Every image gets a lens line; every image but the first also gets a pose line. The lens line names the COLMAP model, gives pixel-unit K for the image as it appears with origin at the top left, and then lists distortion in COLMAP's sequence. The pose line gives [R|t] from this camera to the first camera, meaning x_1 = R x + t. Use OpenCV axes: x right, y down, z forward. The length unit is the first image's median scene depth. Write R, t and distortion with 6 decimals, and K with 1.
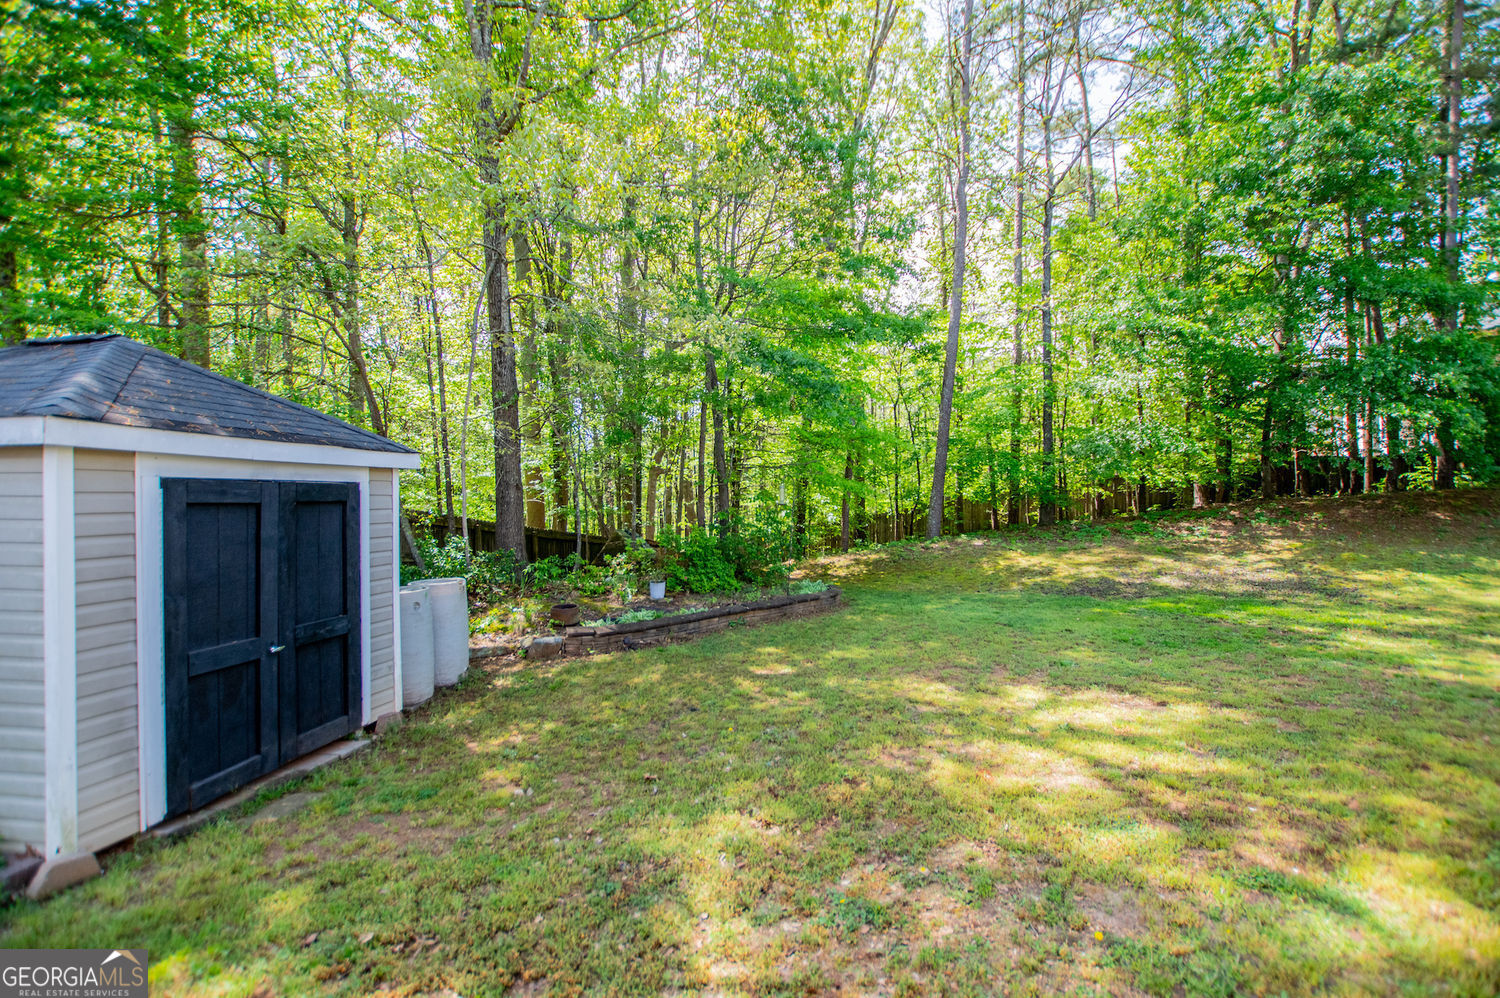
lens RADIAL K [[658.2, 0, 768.7], [0, 658.2, 506.1], [0, 0, 1]] dist [-0.022714, 0.000694]
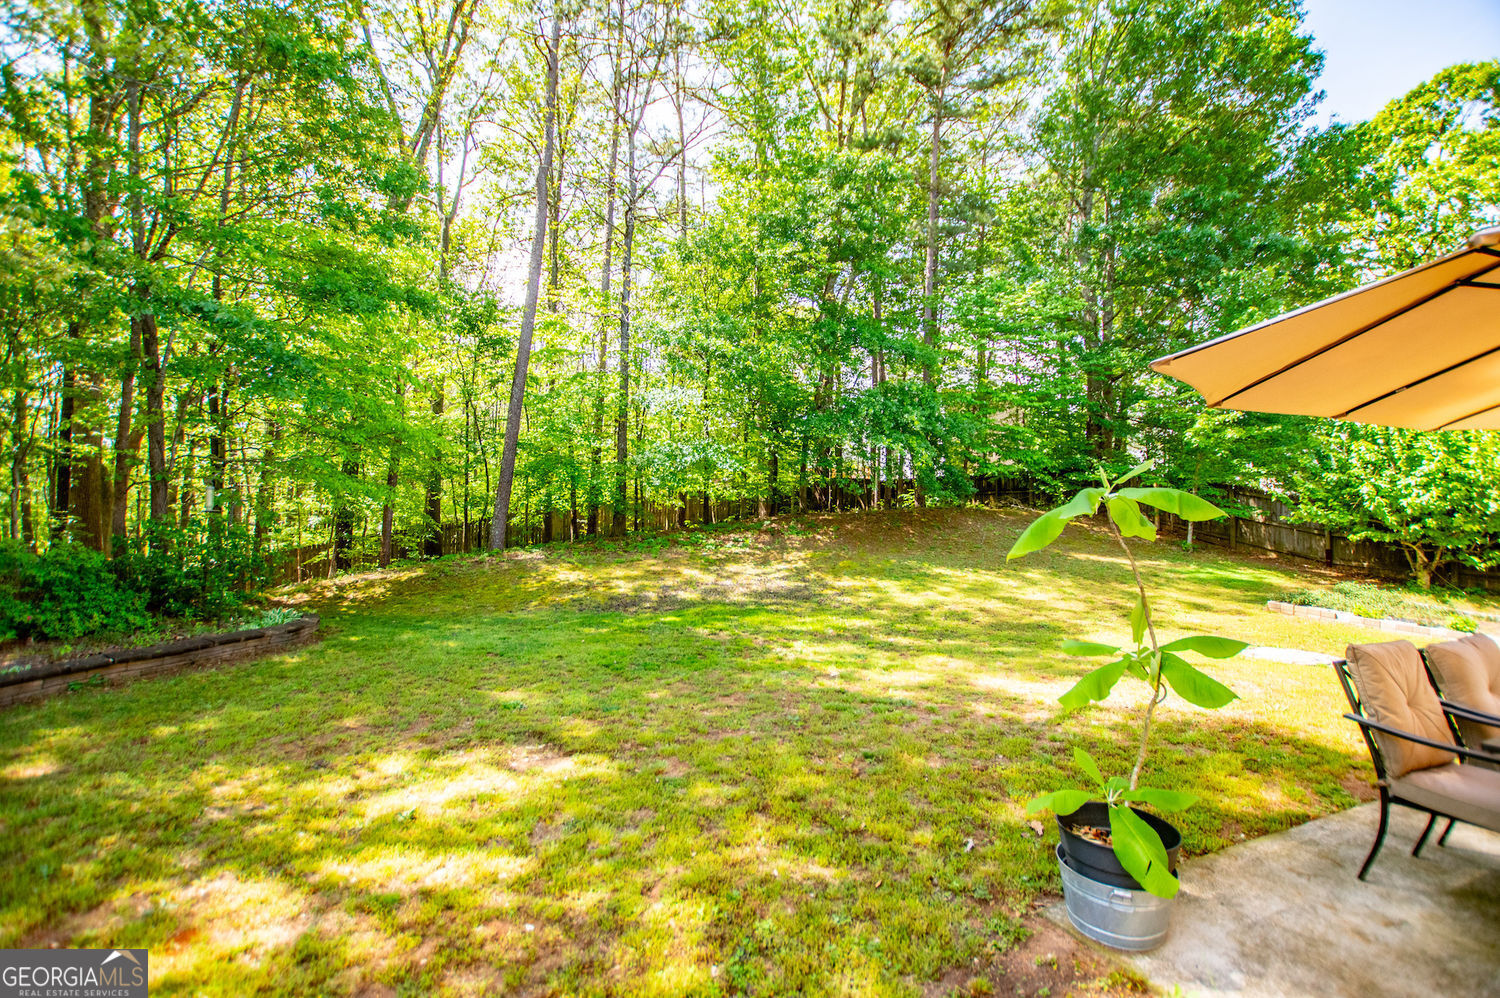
lens RADIAL K [[658.2, 0, 768.7], [0, 658.2, 506.1], [0, 0, 1]] dist [-0.022714, 0.000694]
pose [[0.855878, 0.022907, 0.516670, 0.153562], [-0.015702, 0.999709, -0.018312, -0.003130], [-0.516939, 0.007560, 0.855989, 0.051385]]
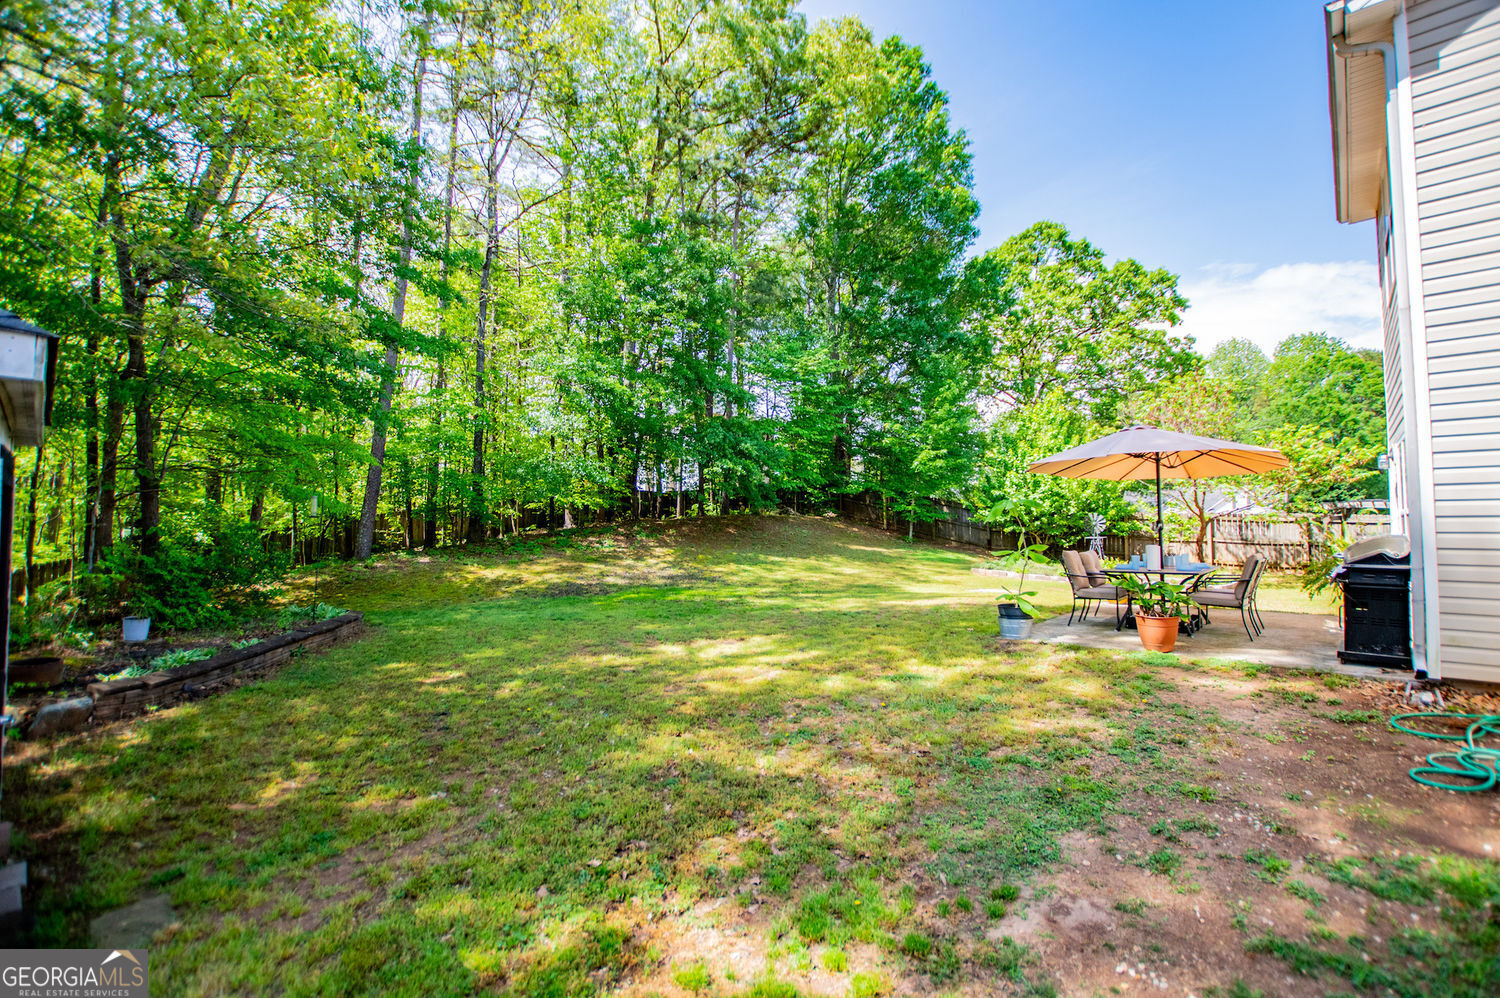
lens RADIAL K [[658.2, 0, 768.7], [0, 658.2, 506.1], [0, 0, 1]] dist [-0.022714, 0.000694]
pose [[0.559077, 0.029199, 0.828602, -0.284878], [-0.000352, 0.999388, -0.034980, 0.011488], [-0.829116, 0.019265, 0.558745, 0.009923]]
